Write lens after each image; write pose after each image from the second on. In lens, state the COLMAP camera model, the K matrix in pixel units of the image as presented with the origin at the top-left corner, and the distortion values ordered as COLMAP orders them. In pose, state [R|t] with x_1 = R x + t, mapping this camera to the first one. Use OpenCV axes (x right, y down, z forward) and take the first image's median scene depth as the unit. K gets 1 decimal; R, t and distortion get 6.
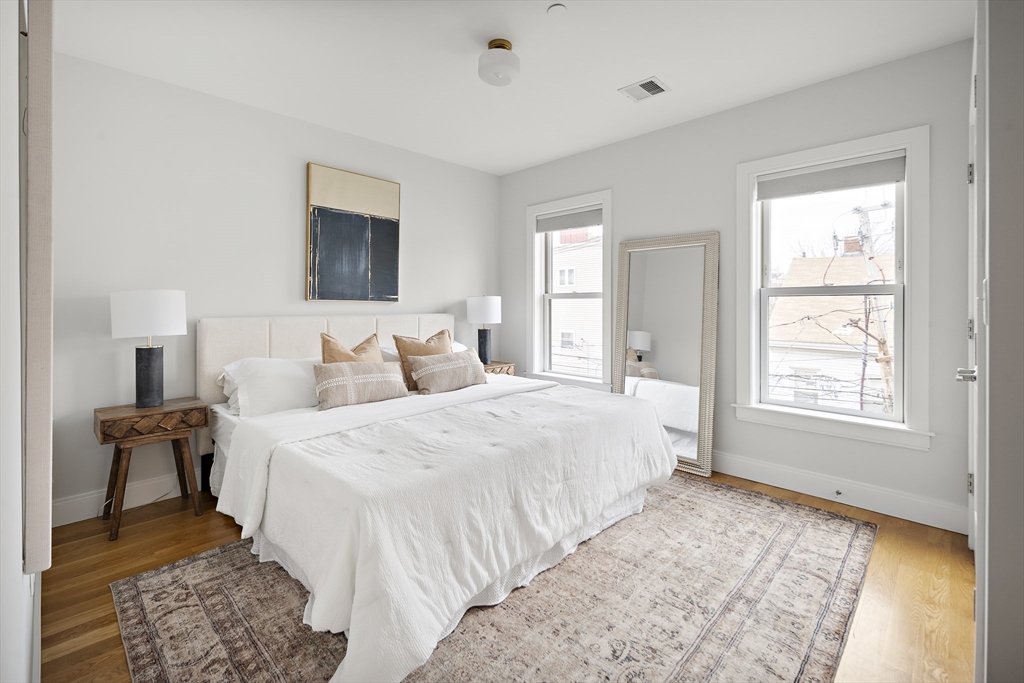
lens RADIAL K [[449.1, 0, 512.5], [0, 449.1, 317.3], [0, 0, 1]] dist [0.001646, -0.003313]
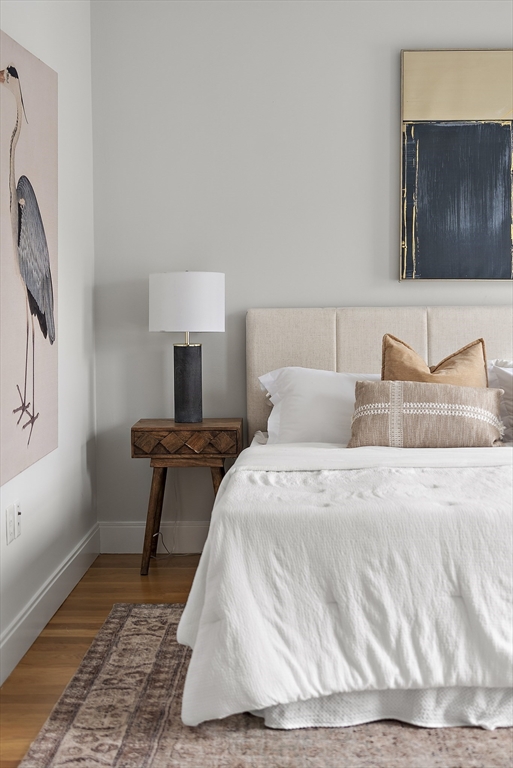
lens RADIAL K [[1194.8, 0, 256.5], [0, 1194.8, 384.0], [0, 0, 1]] dist [-0.020635, -0.020107]
pose [[0.665391, 0.054772, -0.744483, 1.039630], [-0.010723, 0.997903, 0.063833, 0.000398], [0.746418, -0.034491, 0.664582, -0.358528]]
